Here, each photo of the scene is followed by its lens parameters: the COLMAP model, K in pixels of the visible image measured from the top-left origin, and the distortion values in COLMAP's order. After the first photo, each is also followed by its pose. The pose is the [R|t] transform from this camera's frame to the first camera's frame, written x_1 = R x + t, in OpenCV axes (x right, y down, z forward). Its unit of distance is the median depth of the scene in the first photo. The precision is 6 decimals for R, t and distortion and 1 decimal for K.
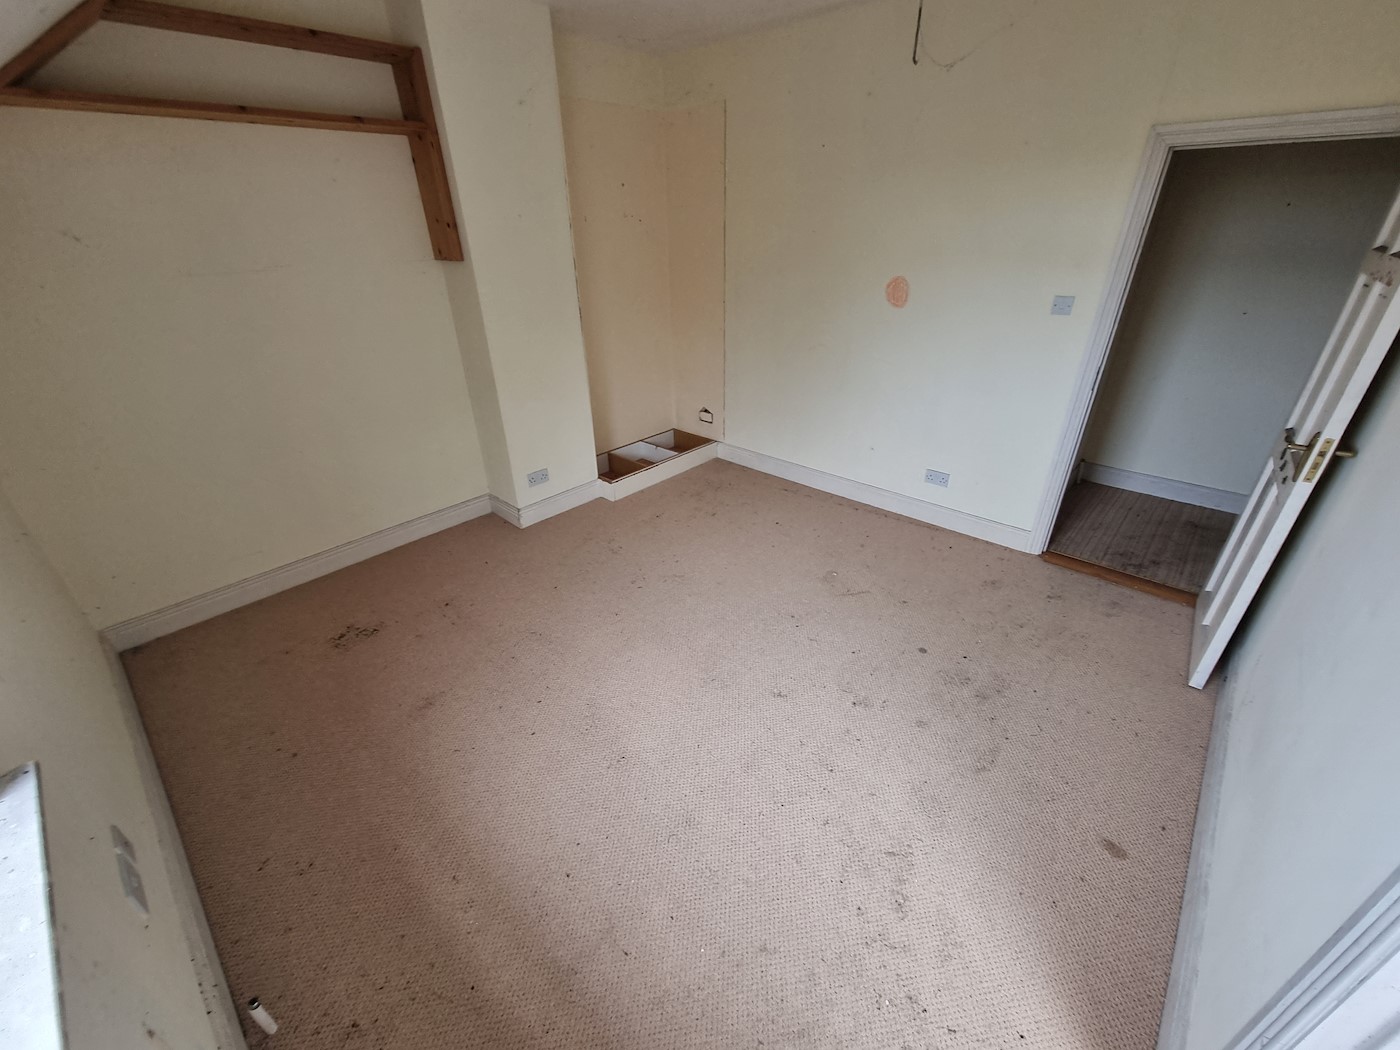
lens RADIAL K [[586.1, 0, 698.4], [0, 586.1, 536.8], [0, 0, 1]] dist [-0.001267, -0.000131]
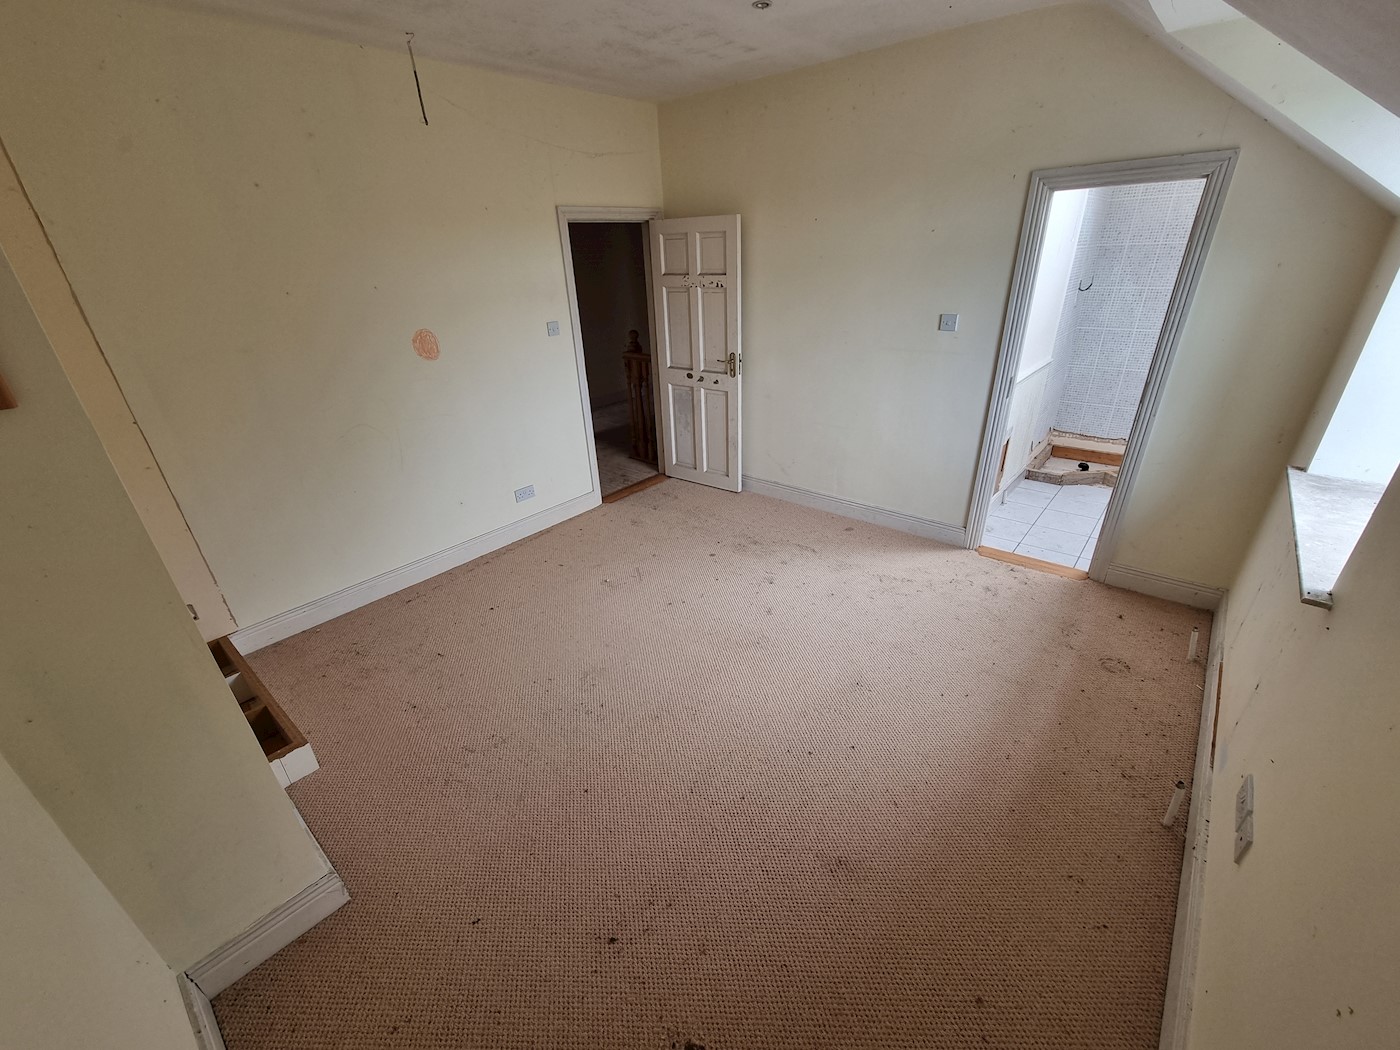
lens RADIAL K [[579.5, 0, 703.0], [0, 579.5, 538.9], [0, 0, 1]] dist [-0.001117, 0.000418]
pose [[-0.035250, -0.431885, 0.901239, -0.808011], [0.511622, 0.766866, 0.387503, -0.365728], [-0.858487, 0.474754, 0.193930, 0.676990]]
